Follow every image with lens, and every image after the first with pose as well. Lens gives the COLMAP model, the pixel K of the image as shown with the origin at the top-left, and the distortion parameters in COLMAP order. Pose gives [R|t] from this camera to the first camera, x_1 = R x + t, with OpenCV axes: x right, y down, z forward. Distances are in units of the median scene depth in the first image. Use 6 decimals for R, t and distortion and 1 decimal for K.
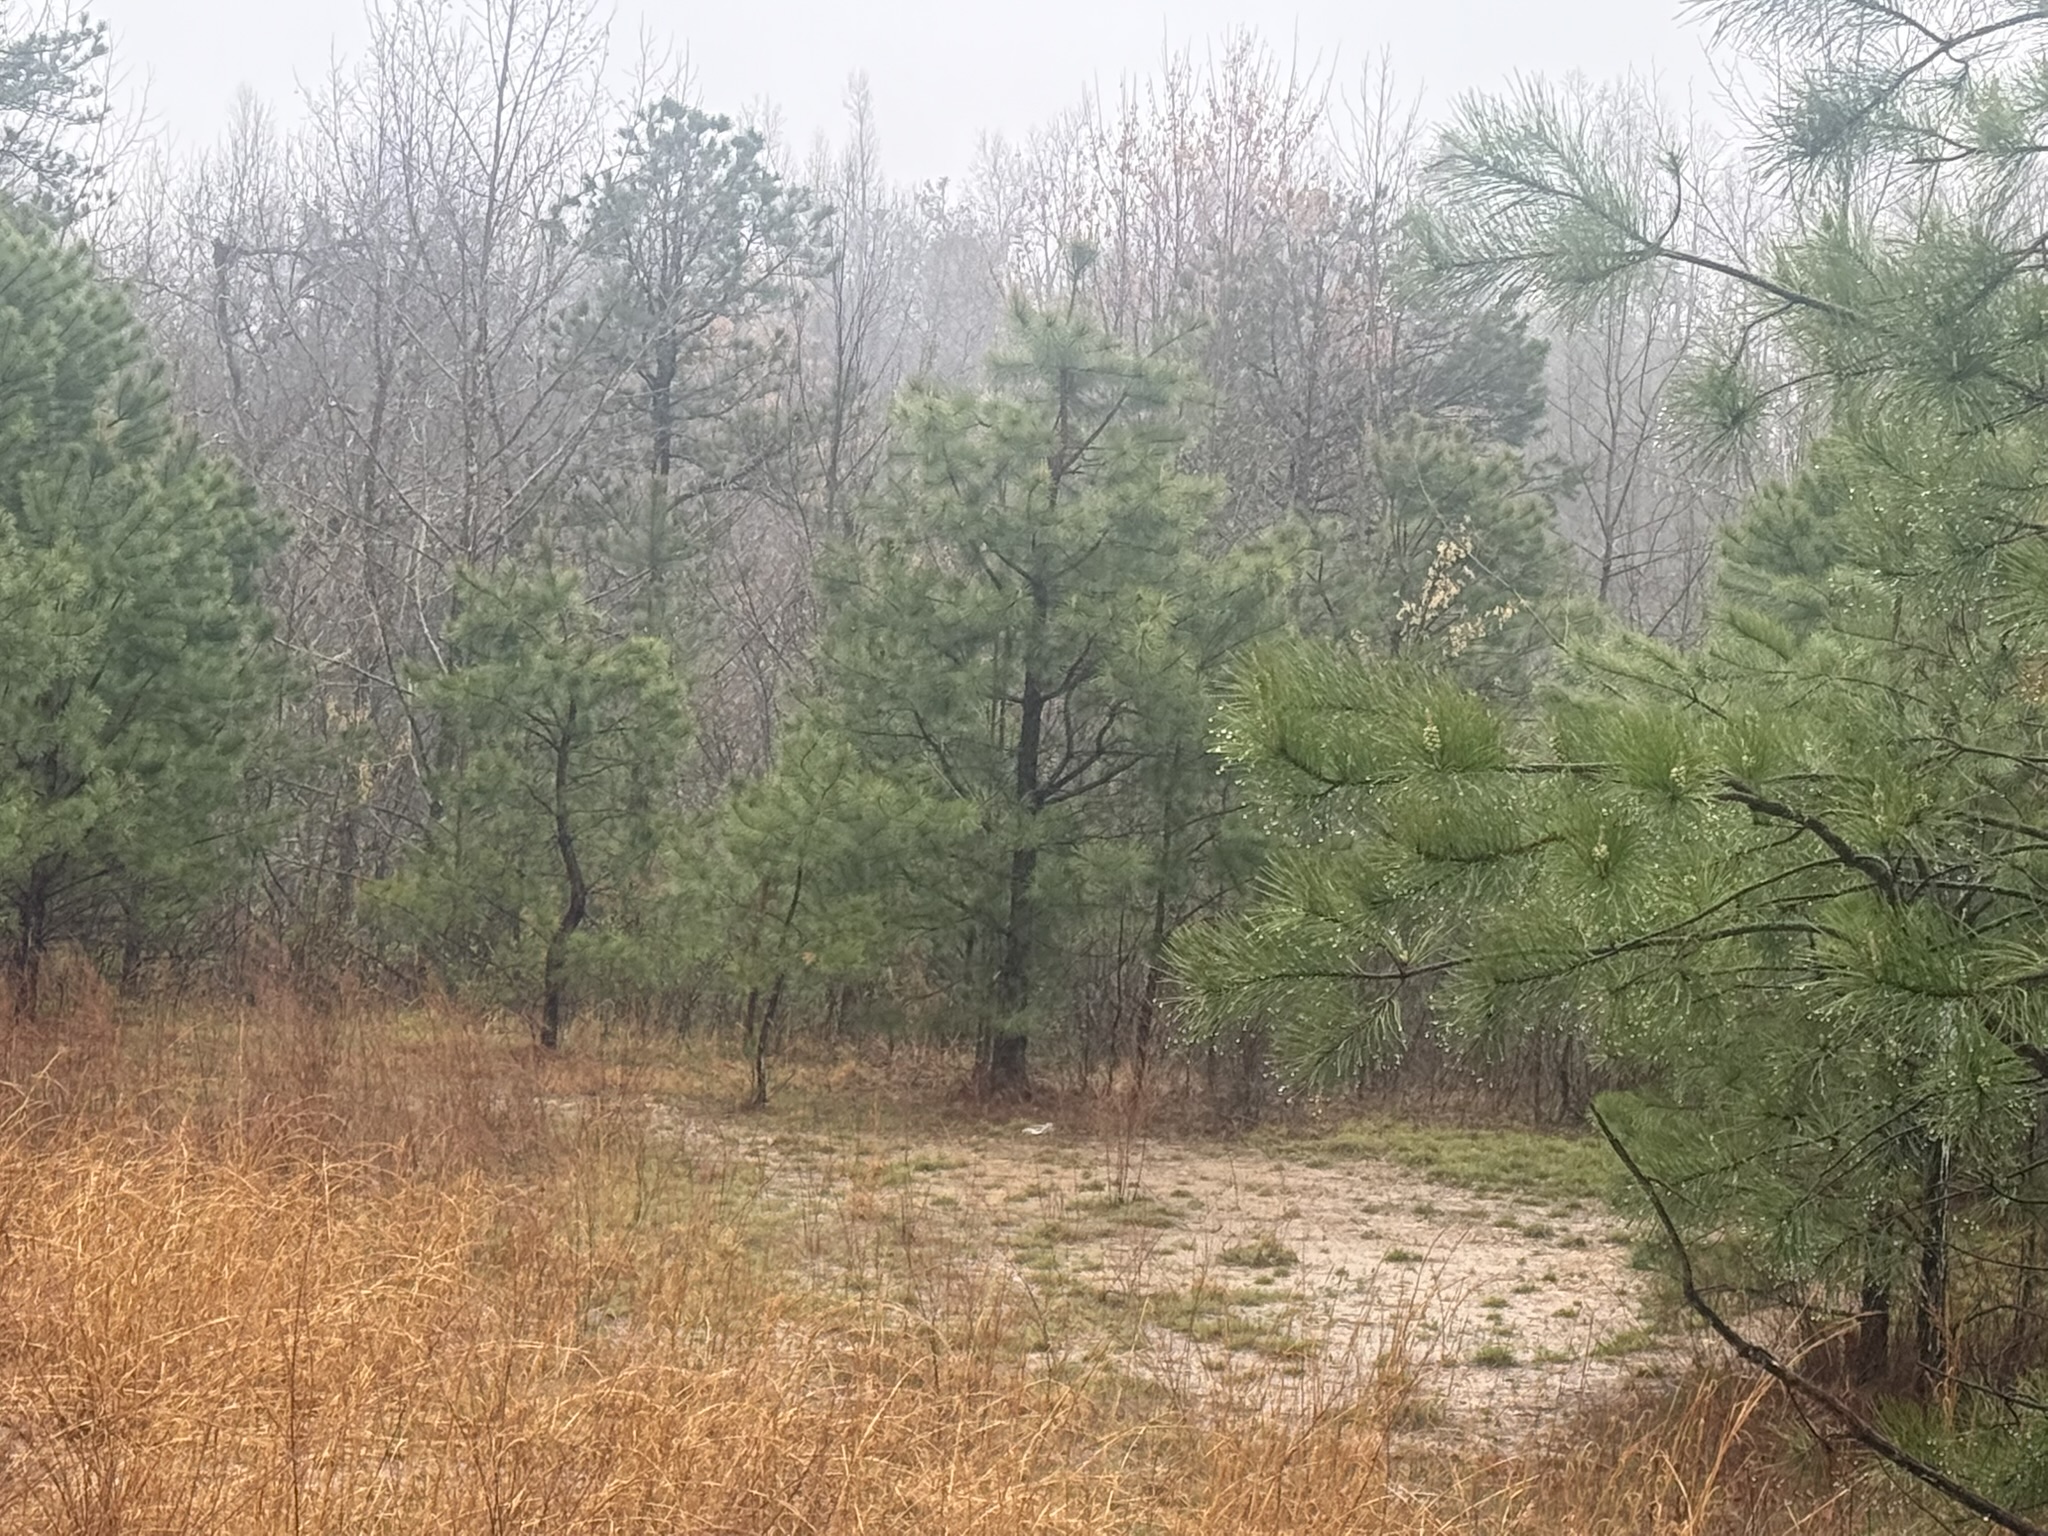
lens RADIAL K [[5005.7, 0, 1025.1], [0, 5005.7, 767.9], [0, 0, 1]] dist [0.020796, 0.137975]
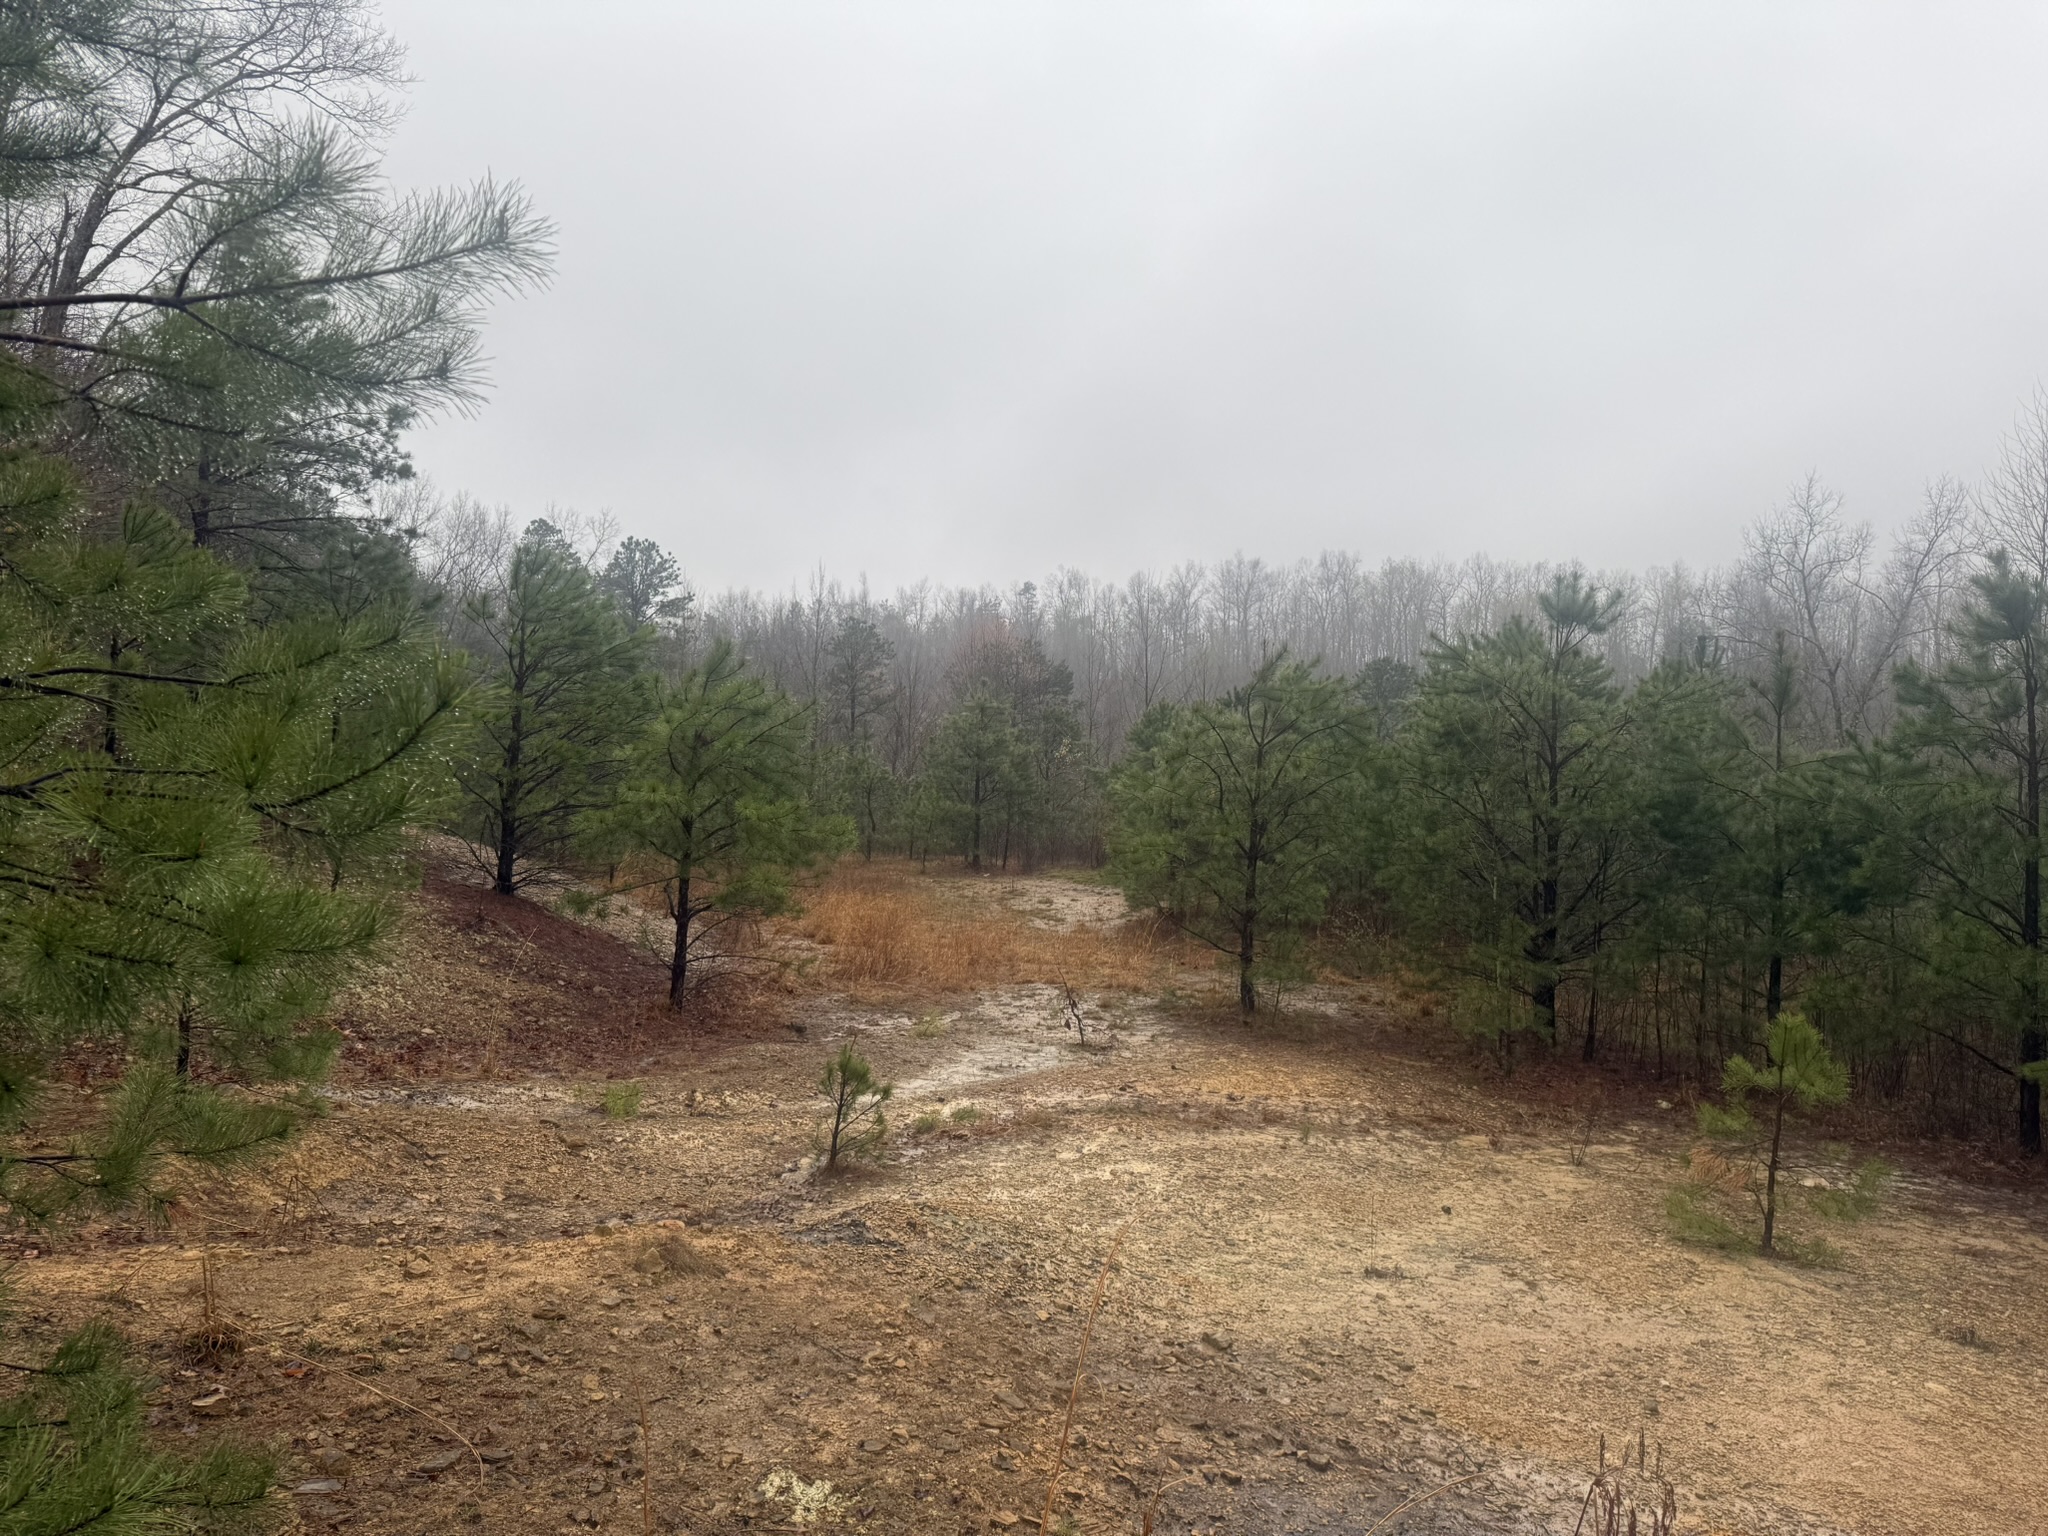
lens RADIAL K [[1414.6, 0, 1024.7], [0, 1414.6, 785.8], [0, 0, 1]] dist [0.021440, -0.022340]
pose [[0.995830, -0.044642, 0.079558, -0.061148], [0.042924, 0.998809, 0.023176, -0.038279], [-0.080498, -0.019664, 0.996561, -0.301472]]
